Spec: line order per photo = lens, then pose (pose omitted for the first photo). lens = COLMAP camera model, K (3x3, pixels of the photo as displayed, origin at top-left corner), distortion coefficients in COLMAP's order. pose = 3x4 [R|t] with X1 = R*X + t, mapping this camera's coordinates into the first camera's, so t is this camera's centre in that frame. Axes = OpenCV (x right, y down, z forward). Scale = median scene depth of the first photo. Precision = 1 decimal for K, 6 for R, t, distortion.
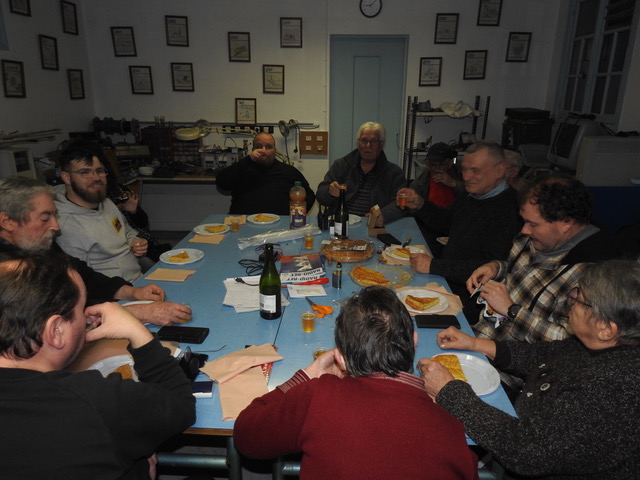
lens RADIAL K [[456.9, 0, 320.0], [0, 456.9, 240.0], [0, 0, 1]] dist [0.004405, -0.010545]
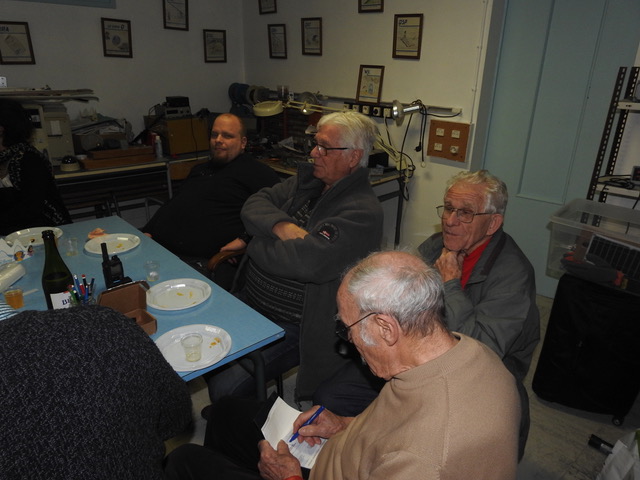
lens RADIAL K [[456.9, 0, 320.0], [0, 456.9, 240.0], [0, 0, 1]] dist [0.004405, -0.010545]
pose [[0.711638, 0.266130, -0.650189, 0.326173], [-0.235640, 0.962283, 0.135964, -0.133210], [0.661850, 0.056453, 0.747508, 0.453001]]
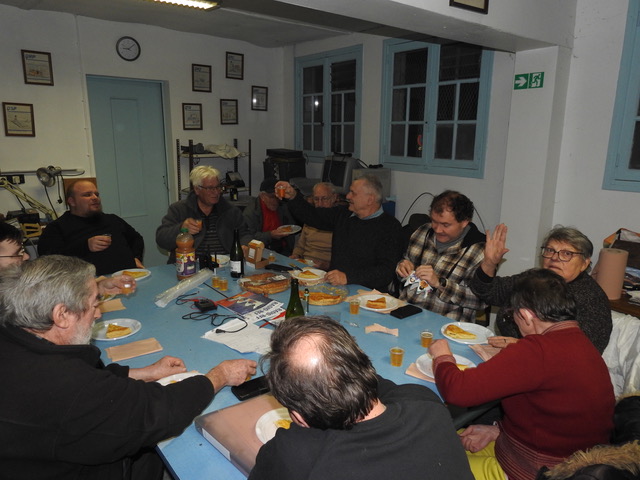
lens RADIAL K [[456.9, 0, 320.0], [0, 456.9, 240.0], [0, 0, 1]] dist [0.004405, -0.010545]
pose [[0.746929, -0.145240, 0.648846, -0.272616], [0.197348, 0.980303, -0.007746, -0.022334], [-0.634941, 0.133834, 0.760880, 0.047835]]
